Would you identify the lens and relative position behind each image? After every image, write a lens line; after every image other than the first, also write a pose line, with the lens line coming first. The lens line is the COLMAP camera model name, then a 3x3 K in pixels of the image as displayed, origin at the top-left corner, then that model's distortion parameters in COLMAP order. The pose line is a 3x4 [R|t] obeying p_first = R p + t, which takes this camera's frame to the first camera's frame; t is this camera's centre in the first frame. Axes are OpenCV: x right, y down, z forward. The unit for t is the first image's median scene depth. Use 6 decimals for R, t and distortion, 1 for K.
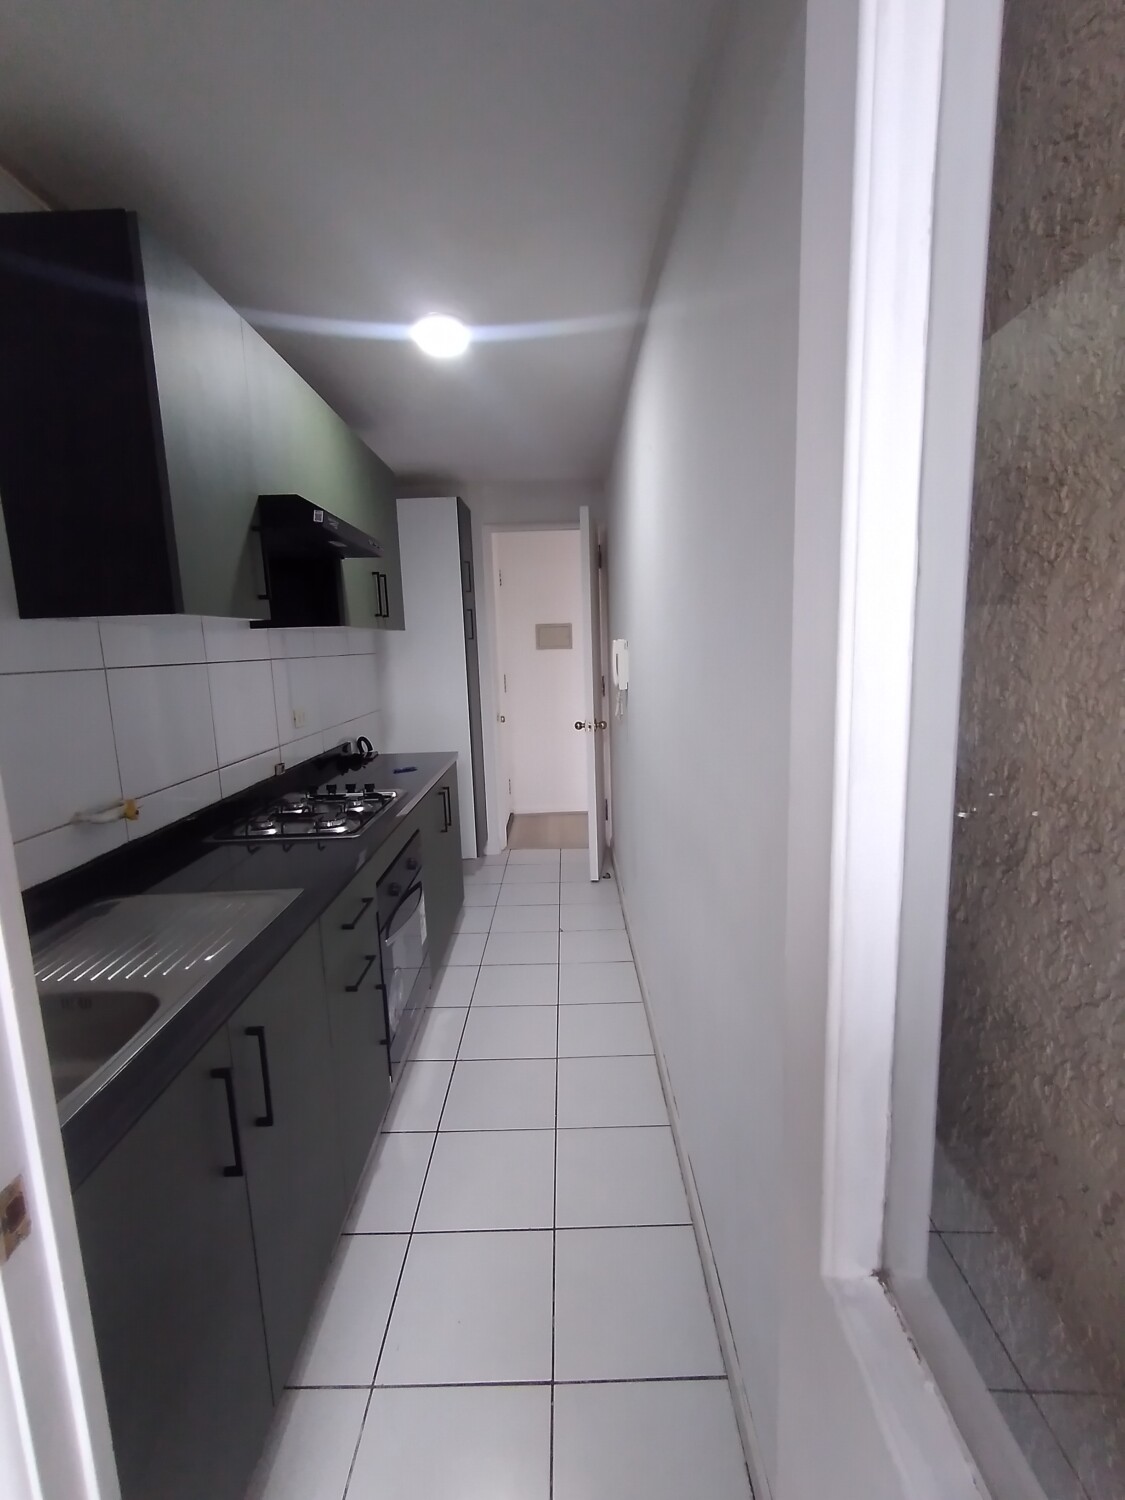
lens RADIAL K [[681.0, 0, 560.4], [0, 681.0, 754.1], [0, 0, 1]] dist [0.002054, 0.000052]
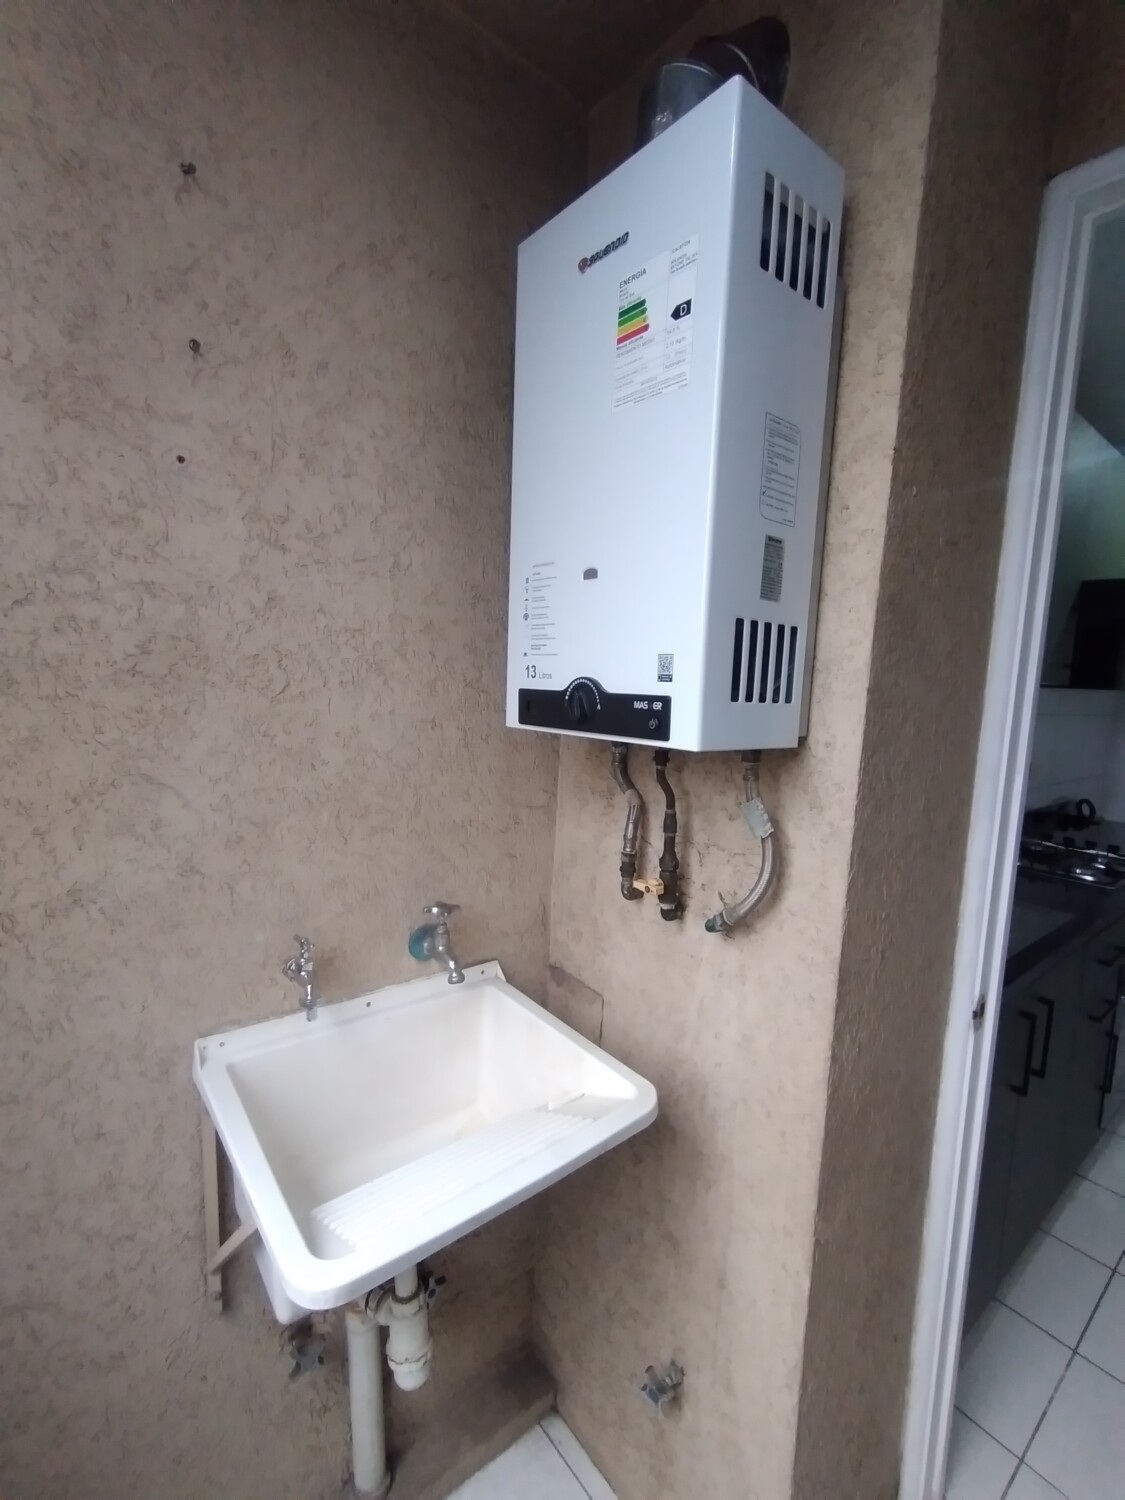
lens RADIAL K [[678.0, 0, 563.9], [0, 678.0, 752.7], [0, 0, 1]] dist [0.001013, -0.000518]
pose [[0.634689, 0.145050, -0.759033, -0.050867], [-0.190172, 0.981337, 0.028514, 0.033023], [0.749002, 0.126249, 0.650428, -0.267305]]
